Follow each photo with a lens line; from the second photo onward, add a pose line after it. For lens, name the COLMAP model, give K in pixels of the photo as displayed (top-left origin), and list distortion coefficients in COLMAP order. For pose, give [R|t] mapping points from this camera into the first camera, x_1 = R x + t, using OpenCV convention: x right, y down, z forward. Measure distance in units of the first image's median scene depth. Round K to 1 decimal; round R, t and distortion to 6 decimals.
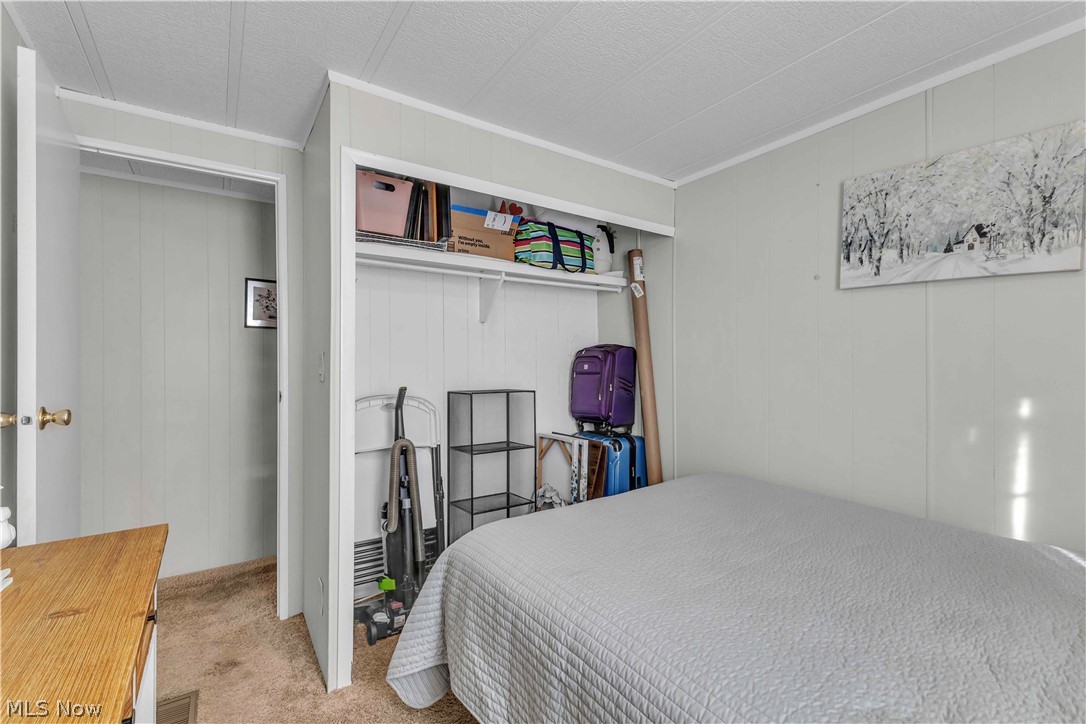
lens RADIAL K [[474.8, 0, 541.1], [0, 474.8, 363.5], [0, 0, 1]] dist [-0.000442, -0.000223]
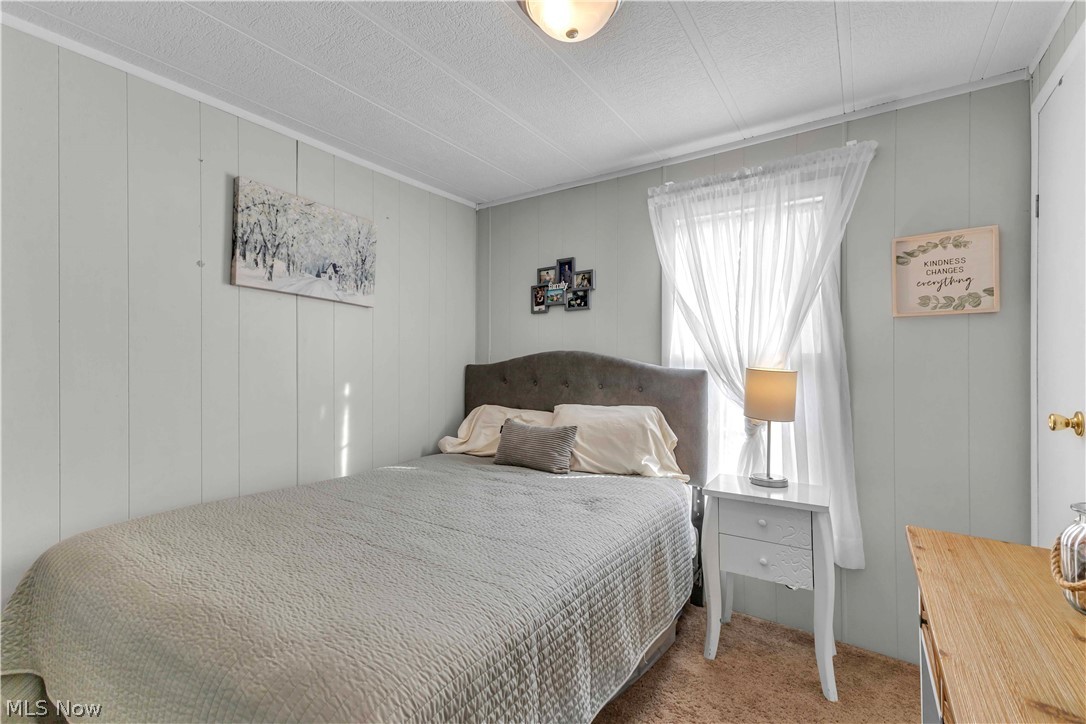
lens RADIAL K [[474.8, 0, 541.2], [0, 474.8, 362.5], [0, 0, 1]] dist [-0.000442, -0.000223]
pose [[-0.373539, -0.001586, 0.927613, -0.601464], [-0.008812, 0.999959, -0.001839, 0.001869], [-0.927572, -0.008861, -0.373538, 0.899648]]
